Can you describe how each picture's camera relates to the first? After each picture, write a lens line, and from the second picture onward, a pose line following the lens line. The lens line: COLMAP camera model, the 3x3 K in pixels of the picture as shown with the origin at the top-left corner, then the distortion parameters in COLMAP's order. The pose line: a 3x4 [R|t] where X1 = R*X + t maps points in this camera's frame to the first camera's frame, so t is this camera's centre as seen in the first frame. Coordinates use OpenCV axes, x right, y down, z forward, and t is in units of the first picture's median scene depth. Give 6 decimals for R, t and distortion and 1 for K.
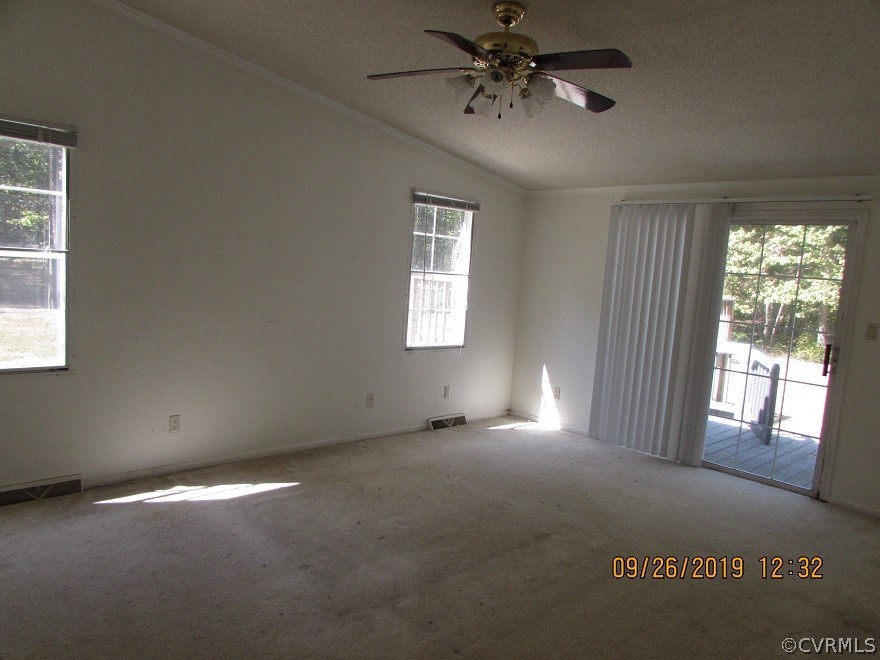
lens RADIAL K [[626.8, 0, 440.0], [0, 626.8, 330.0], [0, 0, 1]] dist [-0.005612, -0.003552]
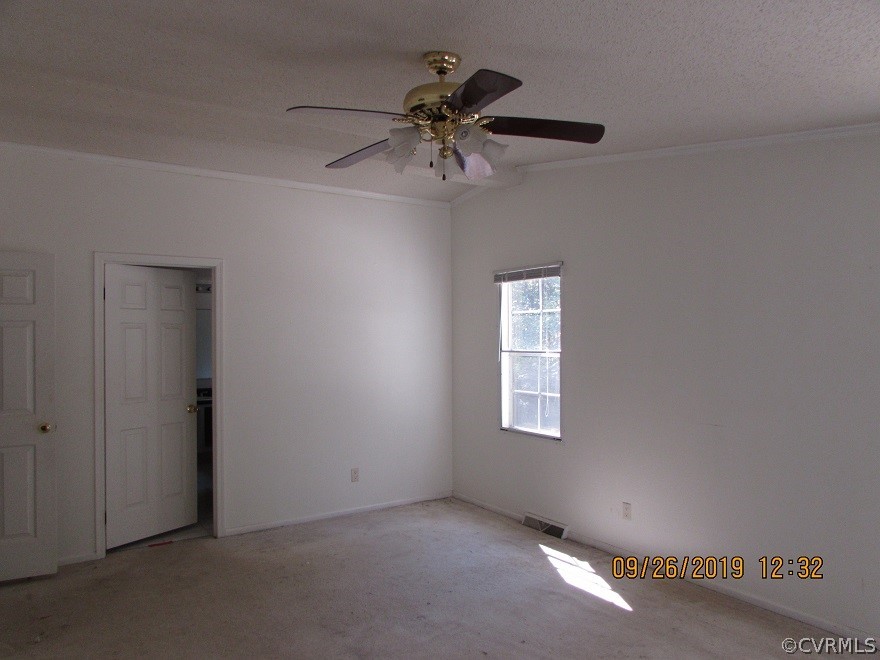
lens RADIAL K [[597.2, 0, 440.0], [0, 597.2, 330.0], [0, 0, 1]] dist [-0.004874, -0.001916]
pose [[-0.120644, -0.076977, -0.989707, 0.701867], [-0.115374, 0.991320, -0.063039, -0.059095], [0.985968, 0.106582, -0.128478, 0.875292]]
